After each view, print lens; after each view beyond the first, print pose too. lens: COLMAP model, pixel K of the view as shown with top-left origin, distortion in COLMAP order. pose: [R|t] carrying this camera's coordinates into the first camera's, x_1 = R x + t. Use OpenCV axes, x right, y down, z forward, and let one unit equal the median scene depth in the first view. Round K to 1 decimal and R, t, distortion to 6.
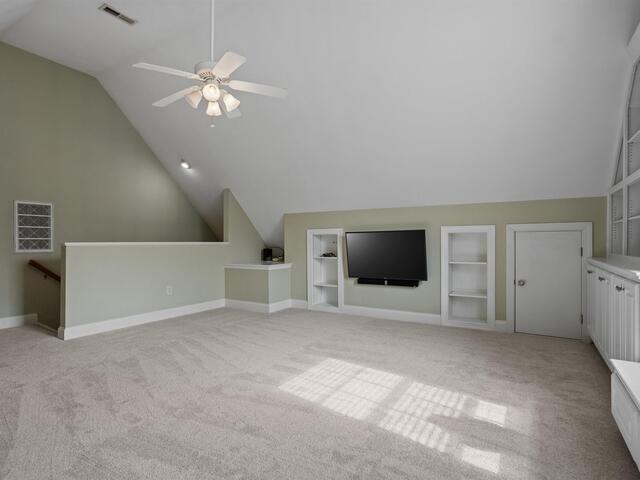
lens RADIAL K [[348.3, 0, 317.1], [0, 348.3, 245.2], [0, 0, 1]] dist [-0.038709, 0.024173]
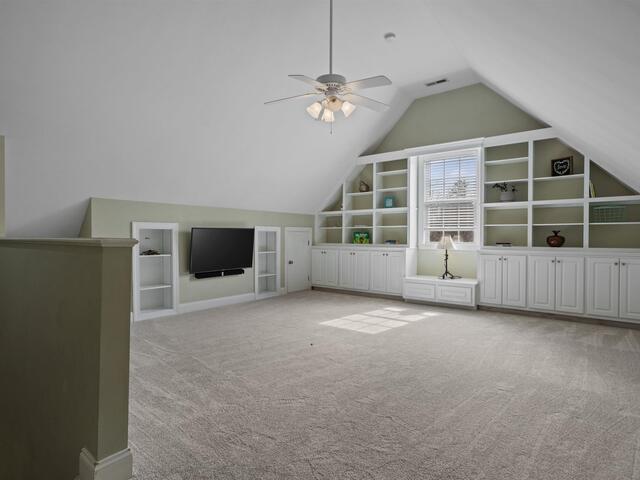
lens RADIAL K [[348.3, 0, 315.6], [0, 348.3, 236.1], [0, 0, 1]] dist [-0.038709, 0.024173]
pose [[0.120827, 0.004106, 0.992665, -0.918537], [0.006176, 0.999969, -0.004888, -0.007431], [-0.992654, 0.006722, 0.120798, 0.587970]]
